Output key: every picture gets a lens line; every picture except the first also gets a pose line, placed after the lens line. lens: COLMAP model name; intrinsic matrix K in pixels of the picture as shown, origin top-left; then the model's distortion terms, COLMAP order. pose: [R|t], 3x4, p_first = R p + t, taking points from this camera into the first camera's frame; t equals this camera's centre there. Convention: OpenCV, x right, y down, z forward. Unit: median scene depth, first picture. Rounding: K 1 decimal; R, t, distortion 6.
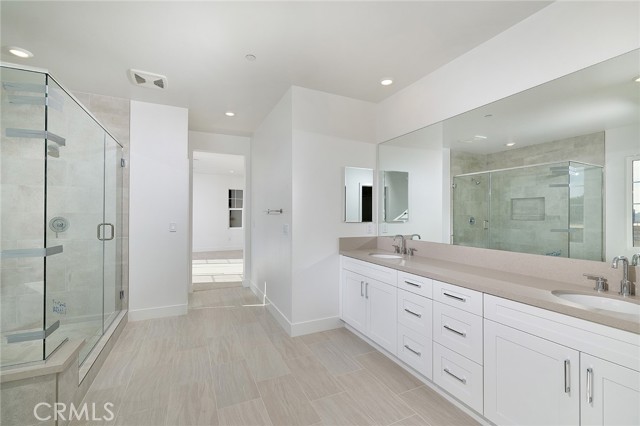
lens RADIAL K [[273.9, 0, 319.7], [0, 273.9, 213.6], [0, 0, 1]] dist [-0.001654, -0.001034]
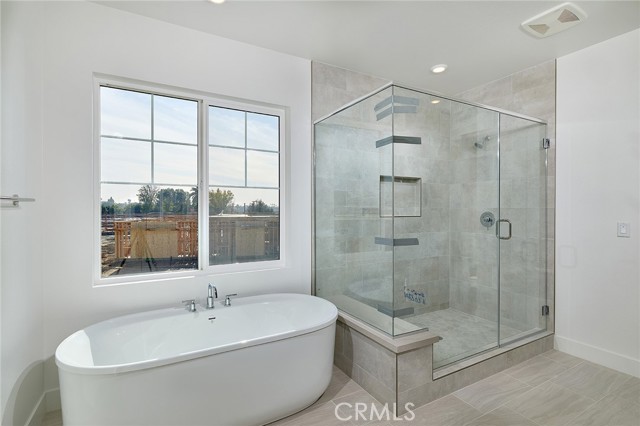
lens RADIAL K [[309.7, 0, 319.9], [0, 309.7, 212.0], [0, 0, 1]] dist [0.001106, -0.000047]
pose [[0.077724, 0.005604, -0.996959, 0.123119], [0.004155, 0.999974, 0.005945, 0.002713], [0.996966, -0.004604, 0.077699, 0.285745]]
